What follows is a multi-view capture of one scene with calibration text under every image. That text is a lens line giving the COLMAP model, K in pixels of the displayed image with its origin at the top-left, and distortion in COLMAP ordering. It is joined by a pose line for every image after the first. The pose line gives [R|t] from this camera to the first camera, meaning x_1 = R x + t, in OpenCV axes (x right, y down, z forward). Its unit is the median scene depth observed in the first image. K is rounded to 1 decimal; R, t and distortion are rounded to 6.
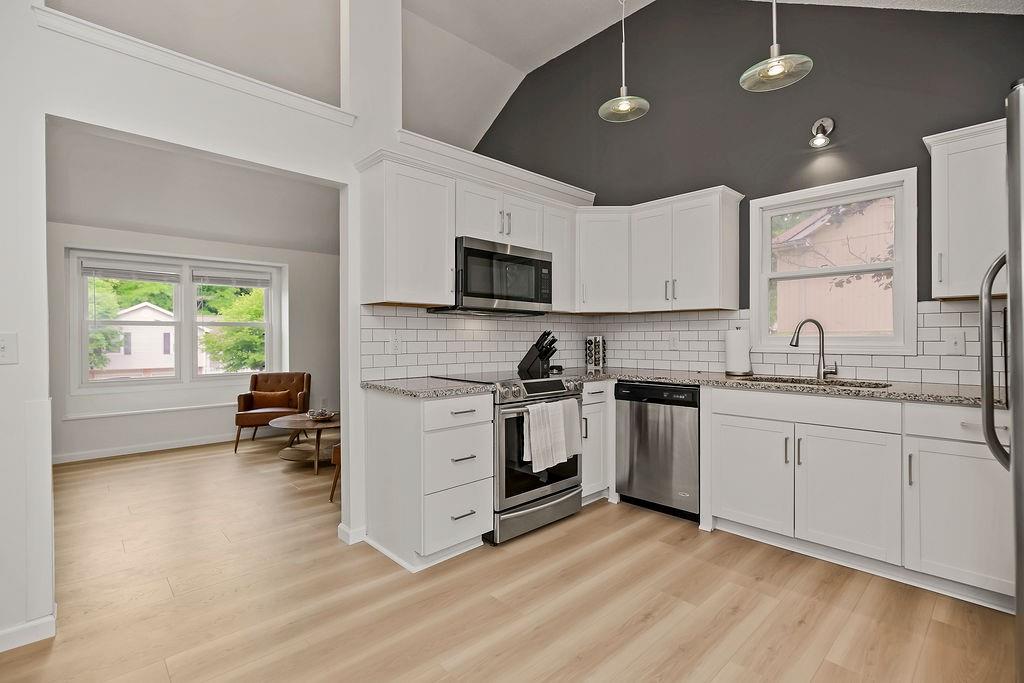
lens RADIAL K [[482.3, 0, 512.0], [0, 482.3, 341.5], [0, 0, 1]] dist [0.014008, 0.000170]
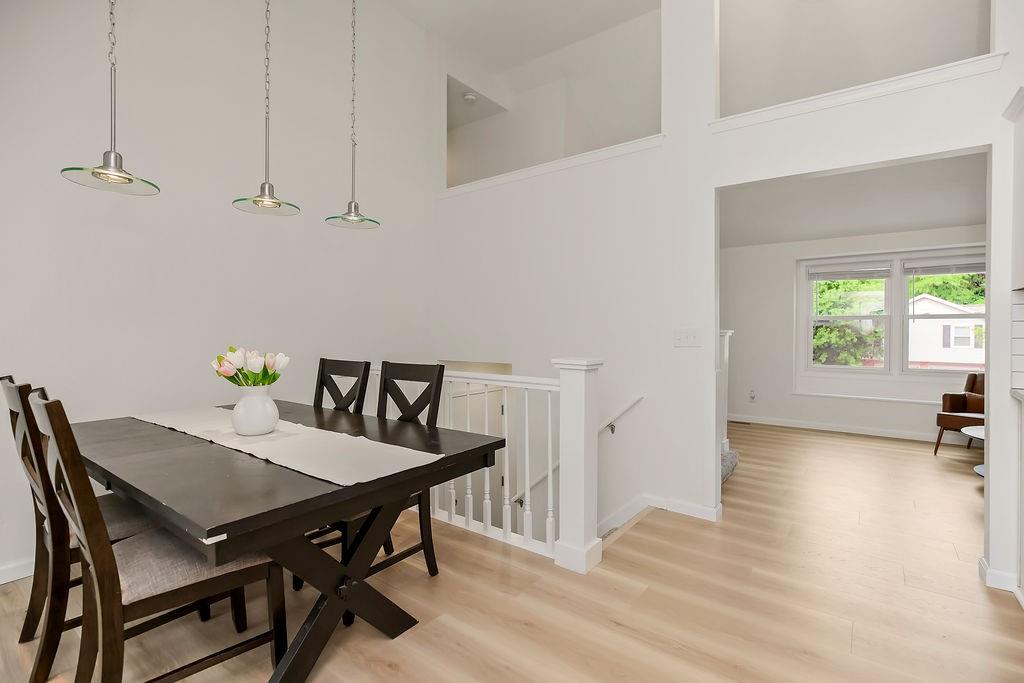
lens RADIAL K [[473.4, 0, 511.9], [0, 473.4, 333.3], [0, 0, 1]] dist [-0.001877, -0.000077]
pose [[0.175995, 0.012439, -0.984313, 0.168537], [-0.013151, 0.999861, 0.010284, -0.002389], [0.984303, 0.011134, 0.176134, 0.039688]]
